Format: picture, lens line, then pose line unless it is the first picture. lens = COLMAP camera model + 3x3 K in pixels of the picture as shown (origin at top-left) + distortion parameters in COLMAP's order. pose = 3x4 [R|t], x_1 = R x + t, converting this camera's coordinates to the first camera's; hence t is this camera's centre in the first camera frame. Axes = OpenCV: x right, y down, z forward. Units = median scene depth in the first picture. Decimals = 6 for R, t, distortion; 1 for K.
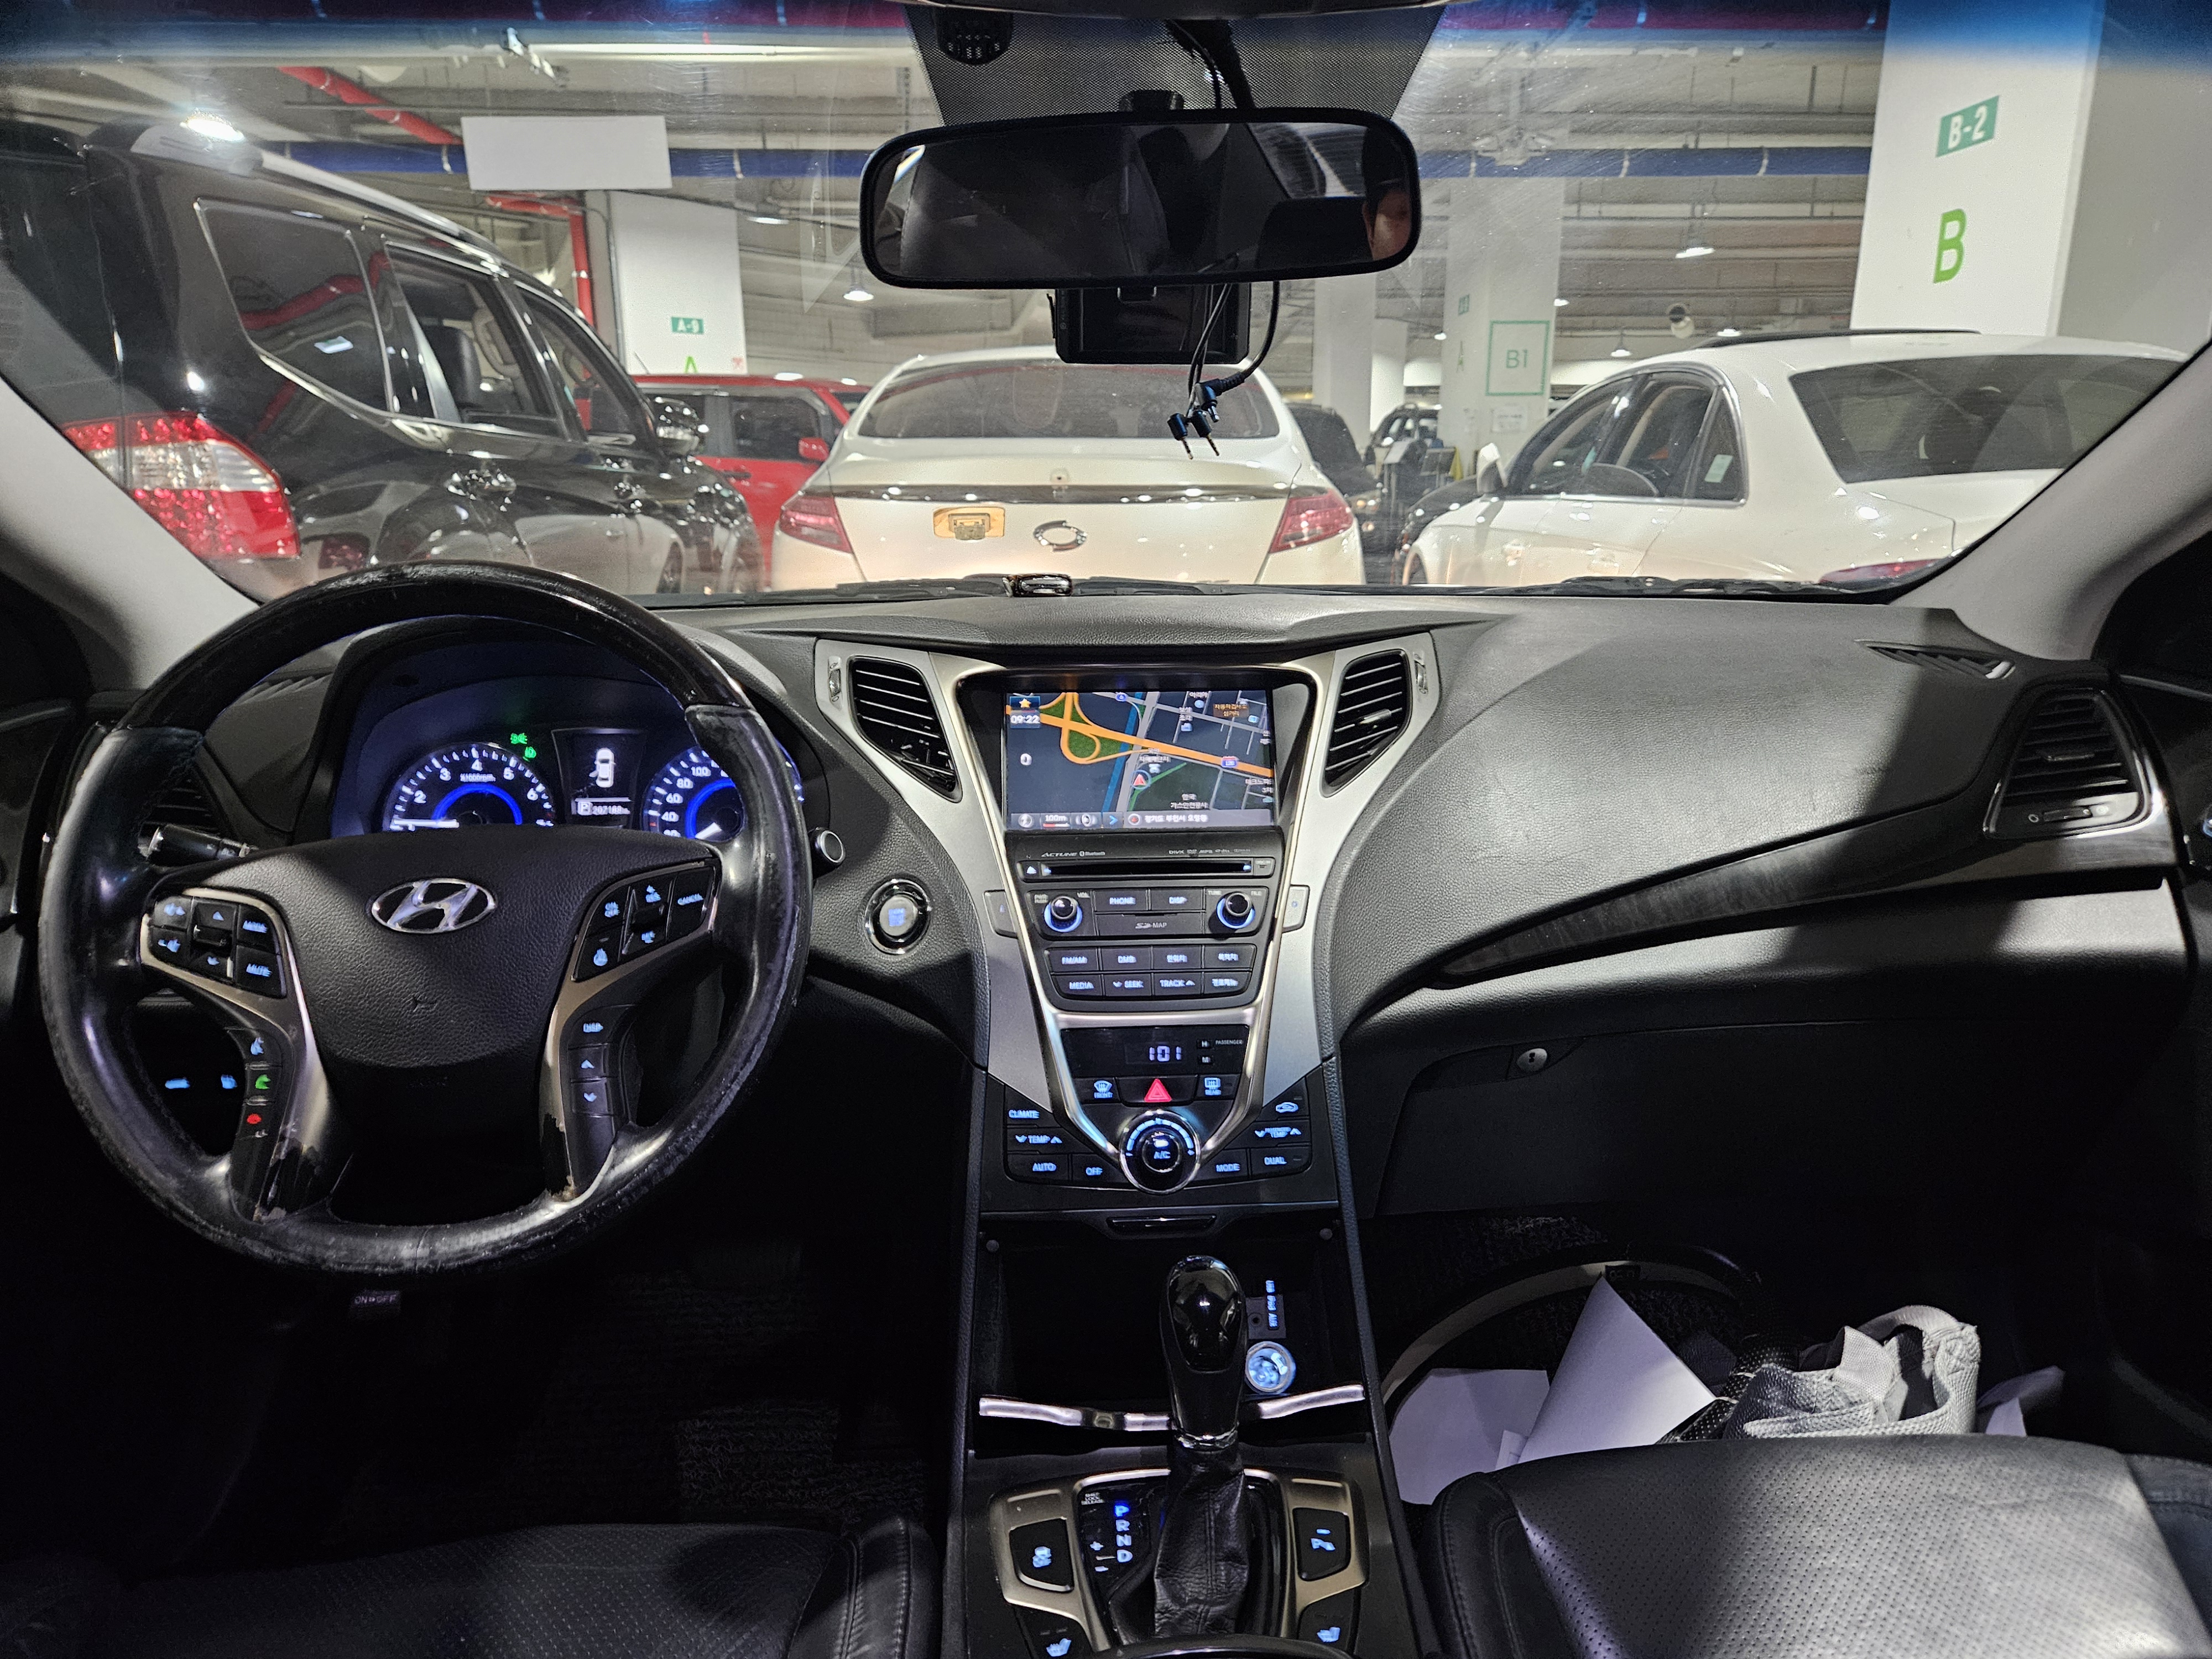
lens RADIAL K [[1508.7, 0, 1143.8], [0, 1508.7, 850.0], [0, 0, 1]] dist [0.055098, -0.049120]
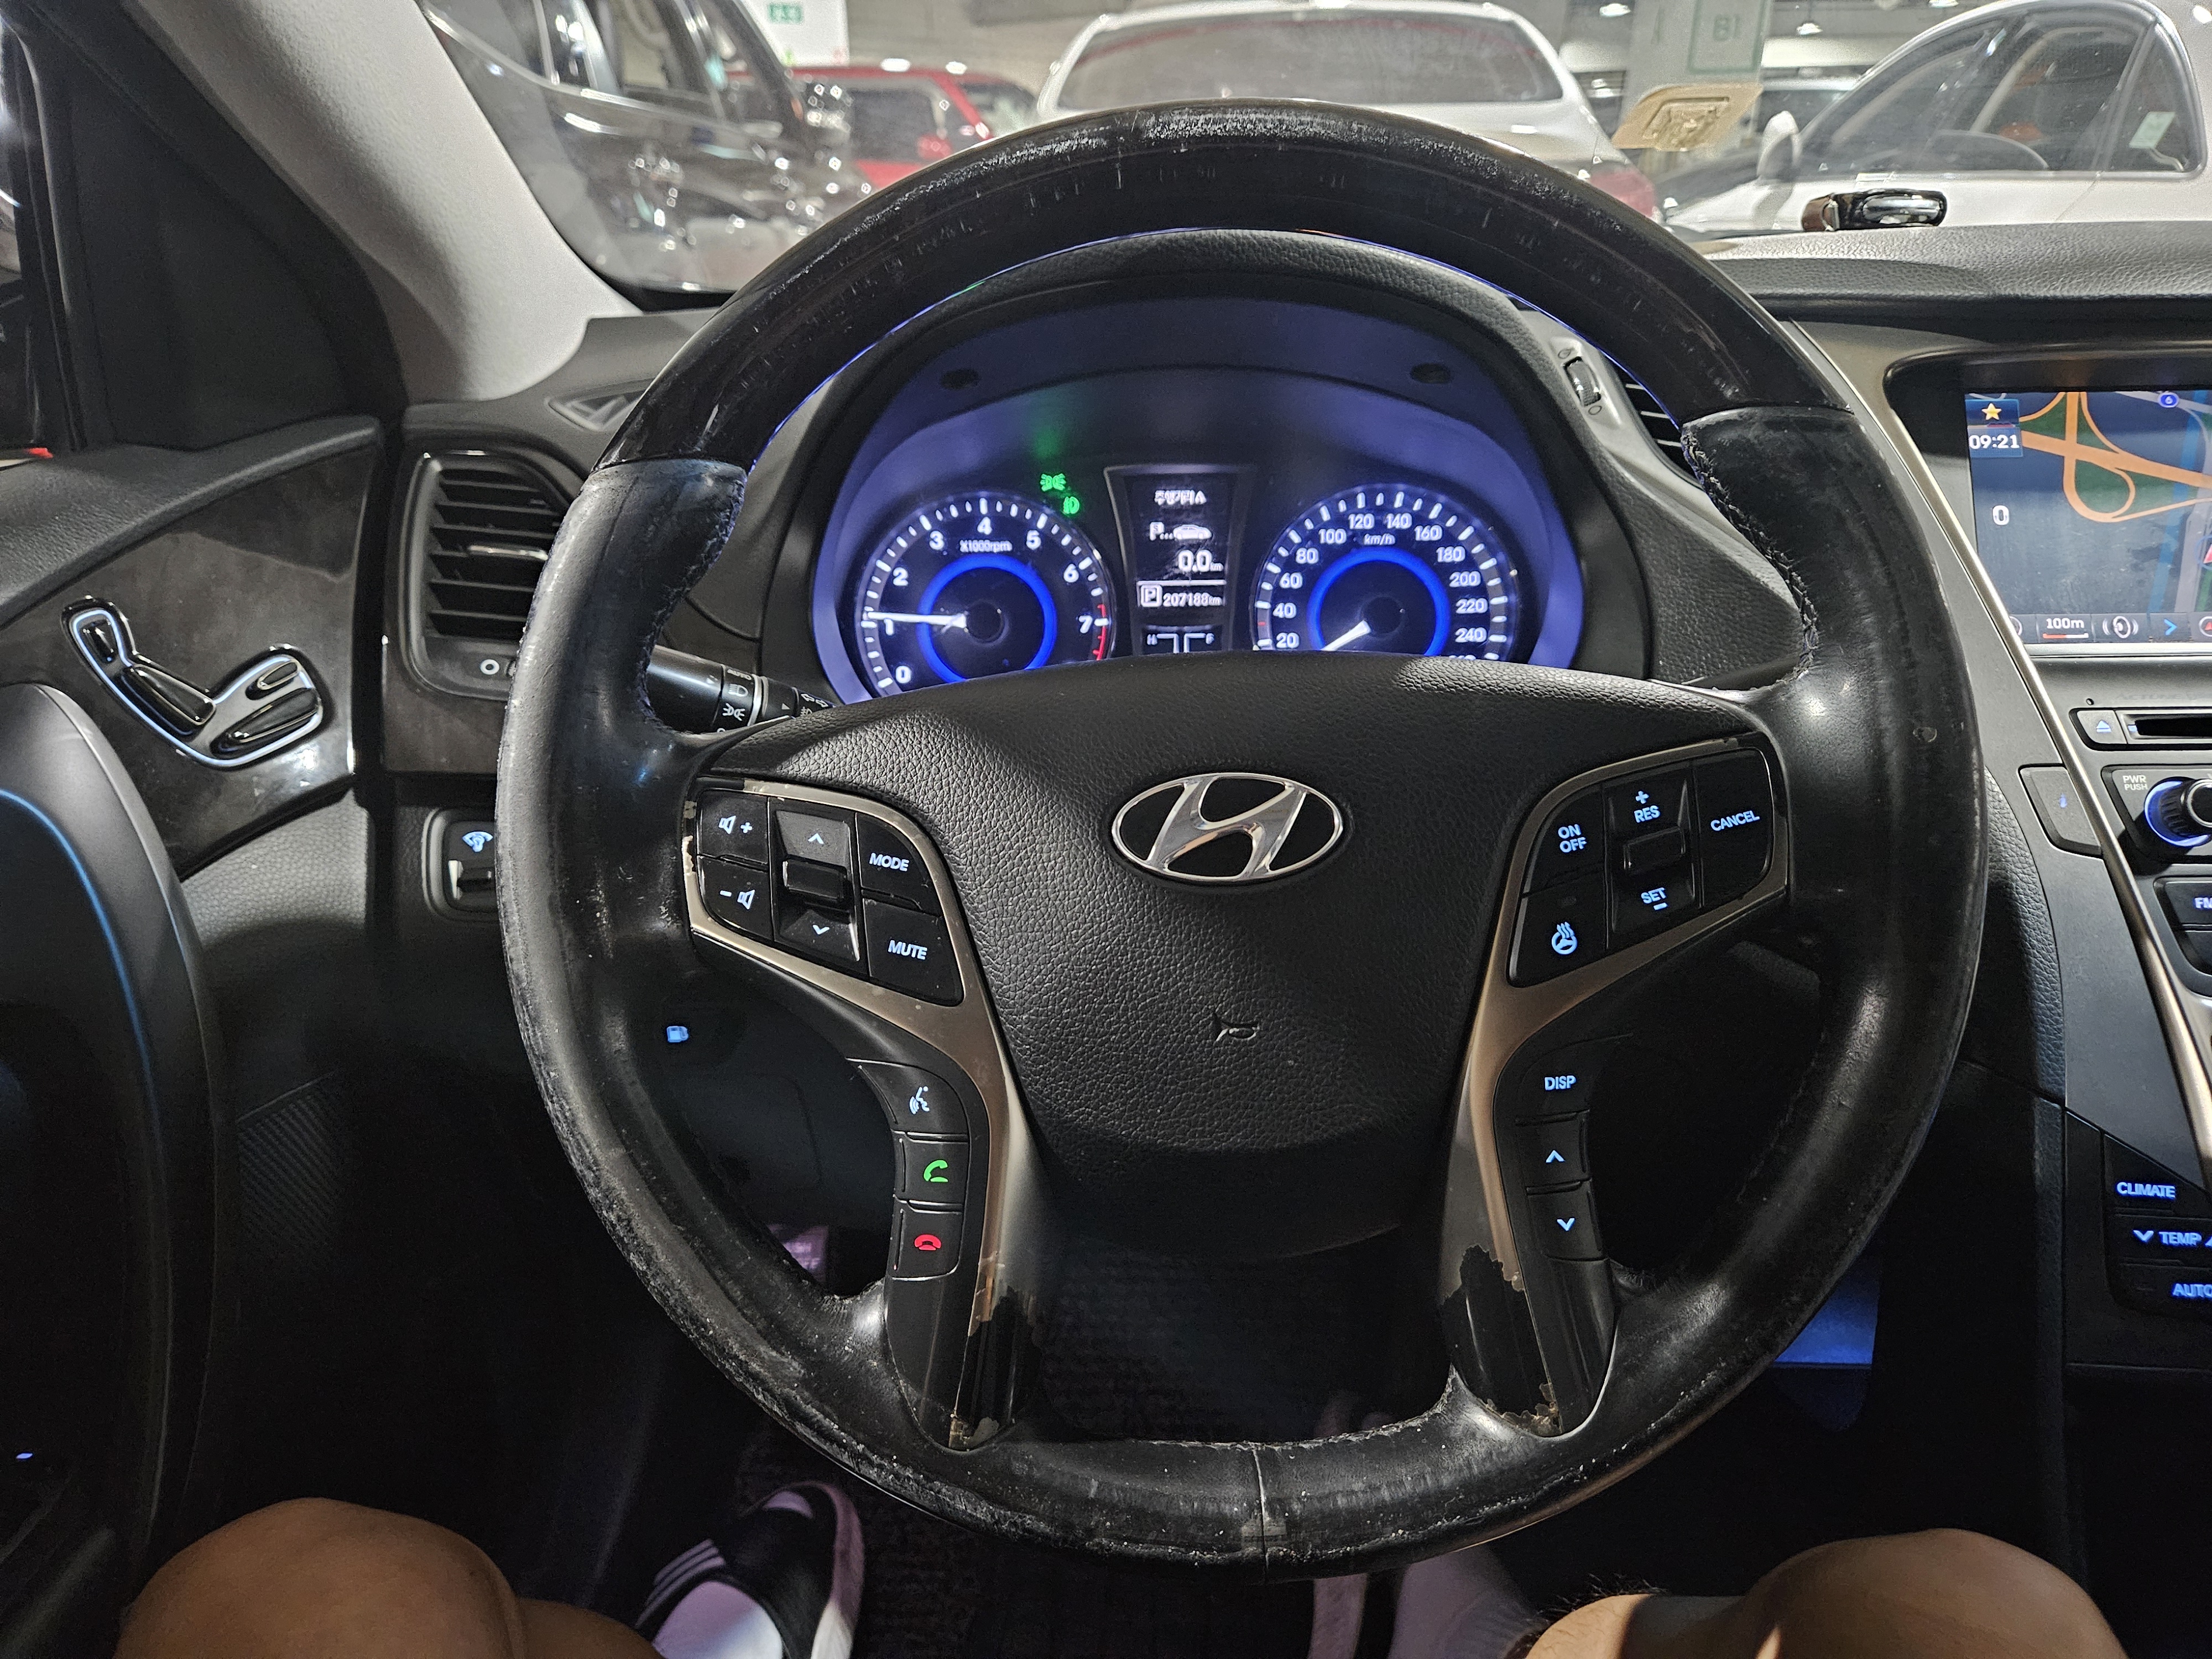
lens RADIAL K [[1508.7, 0, 1078.5], [0, 1508.7, 845.3], [0, 0, 1]] dist [0.055098, -0.049120]
pose [[0.995905, 0.022121, -0.087659, -0.363299], [-0.007593, 0.986644, 0.162711, -0.029039], [0.090087, -0.161380, 0.982772, 0.390177]]
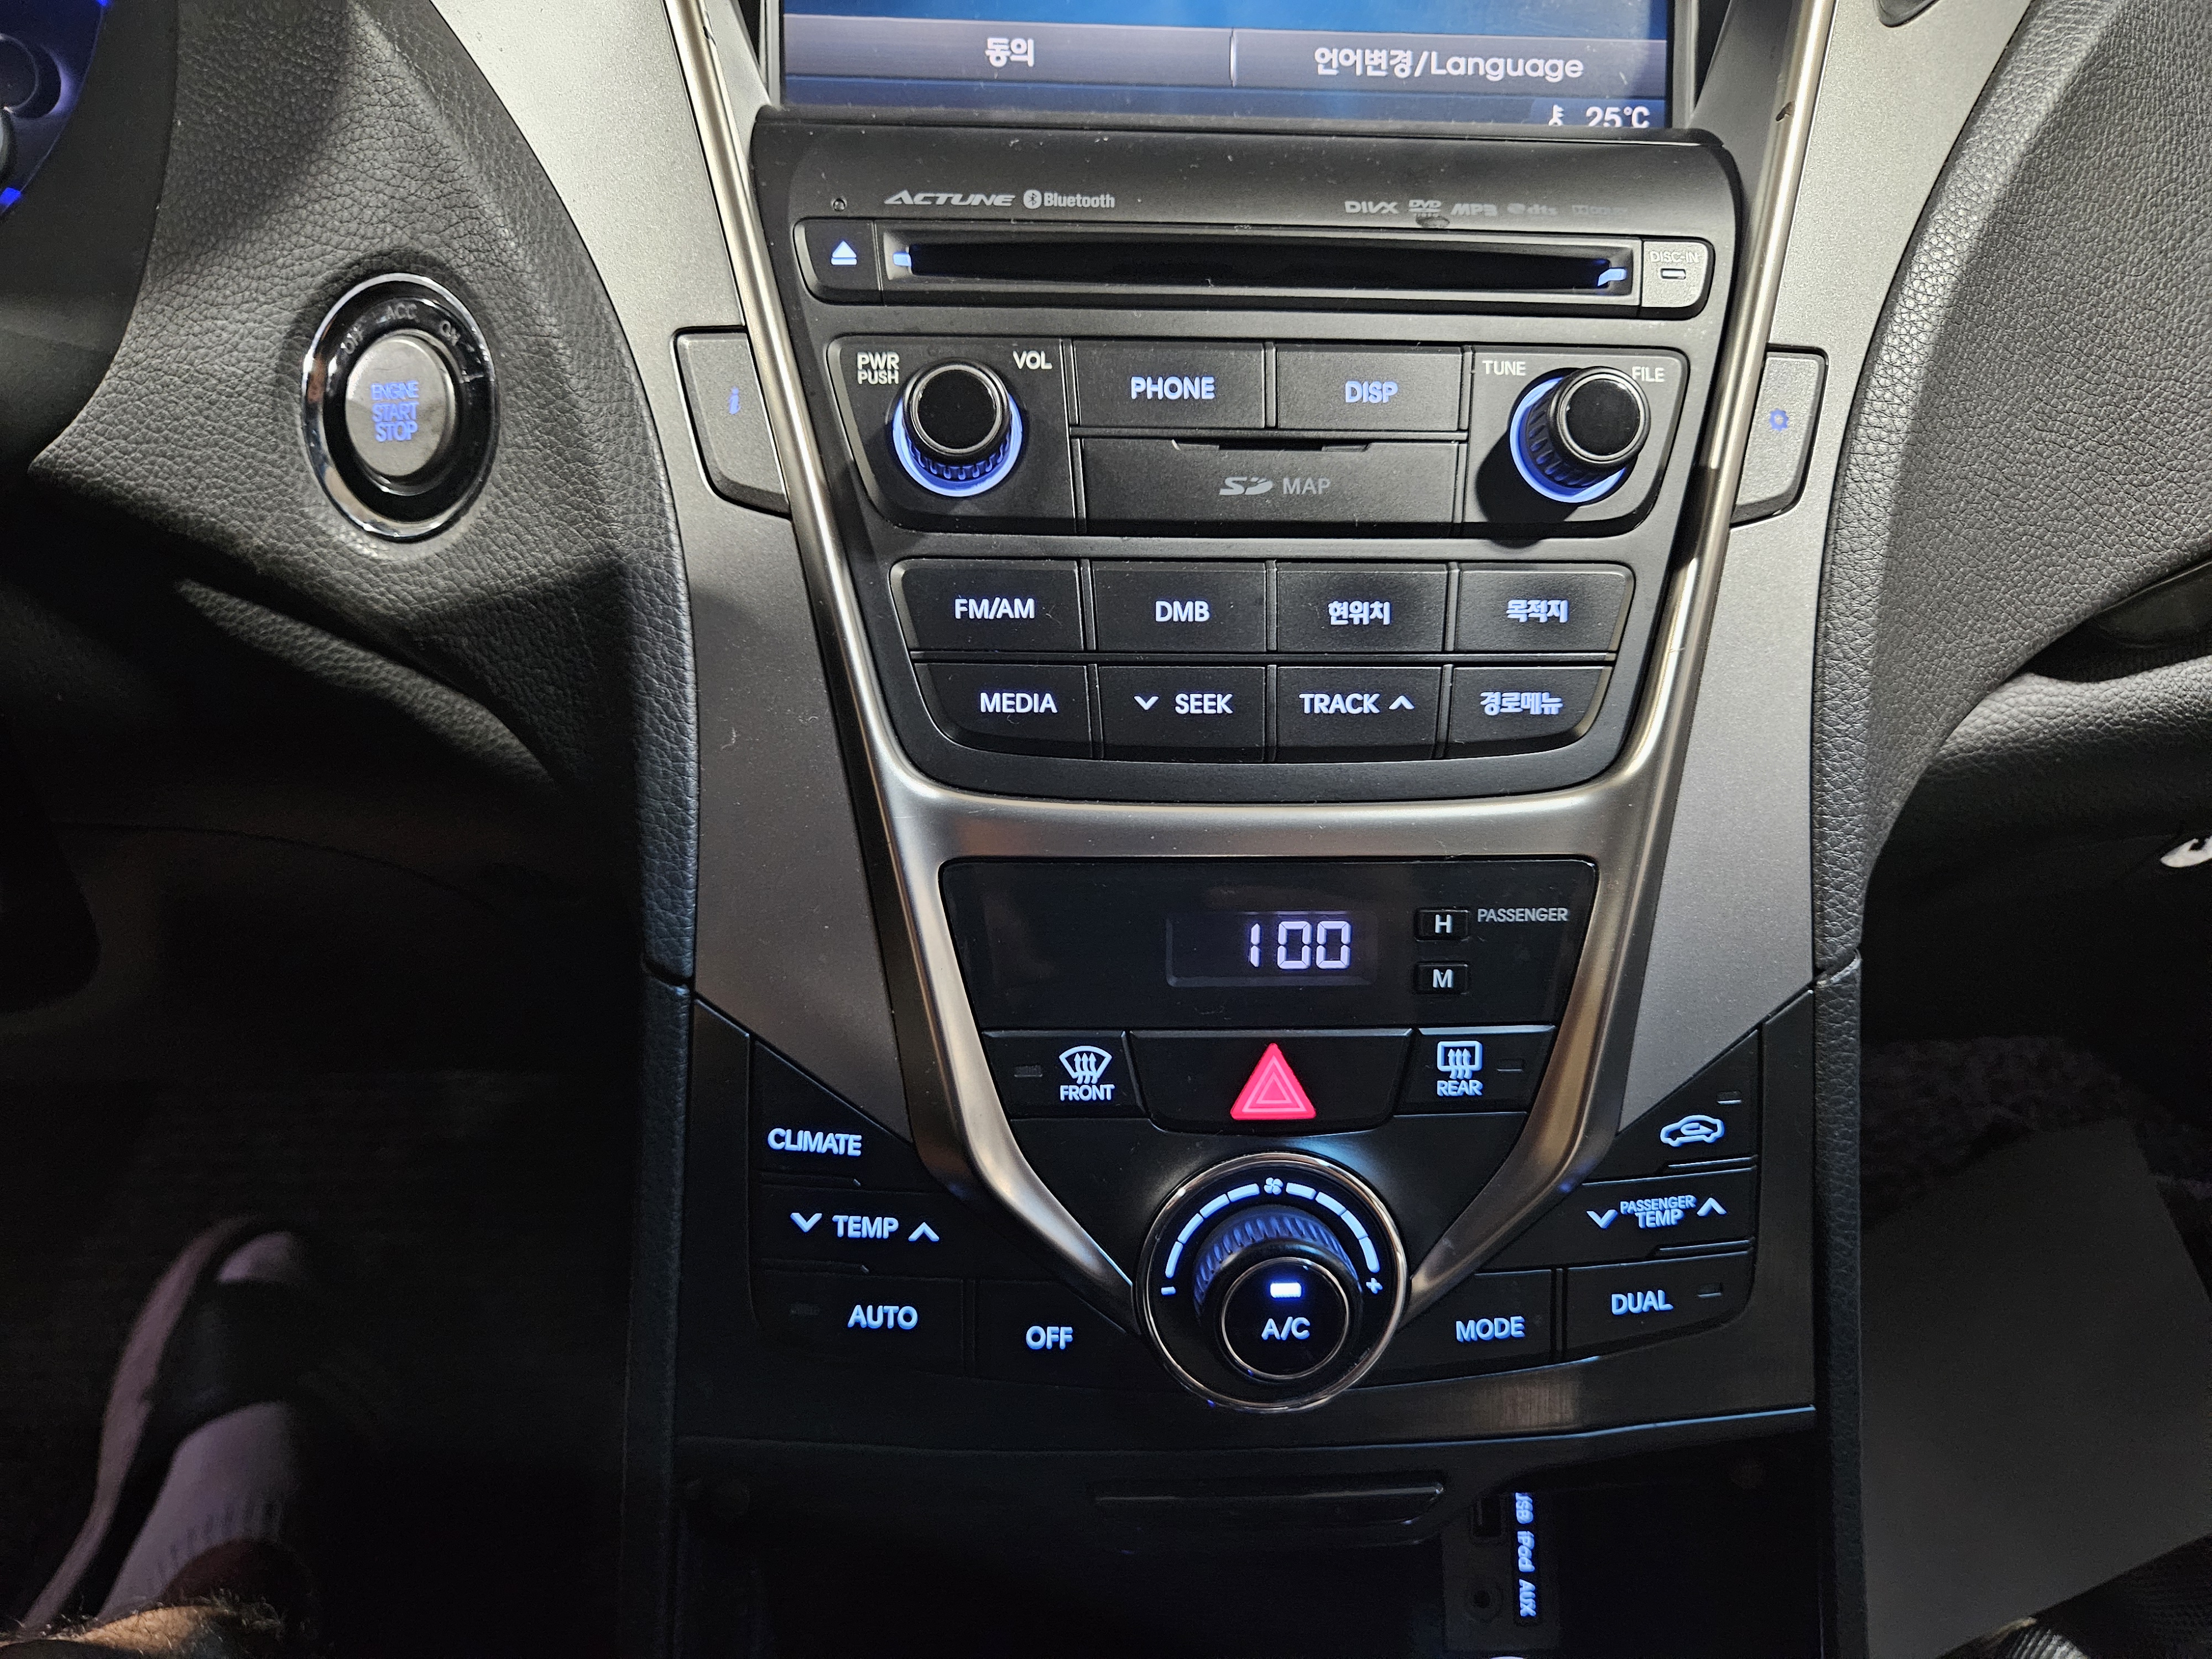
lens RADIAL K [[1508.7, 0, 1118.2], [0, 1508.7, 875.4], [0, 0, 1]] dist [0.055098, -0.049120]
pose [[0.999207, 0.033962, 0.020785, -0.024864], [-0.039188, 0.931255, 0.362254, 0.015305], [-0.007053, -0.362781, 0.931848, 0.650421]]
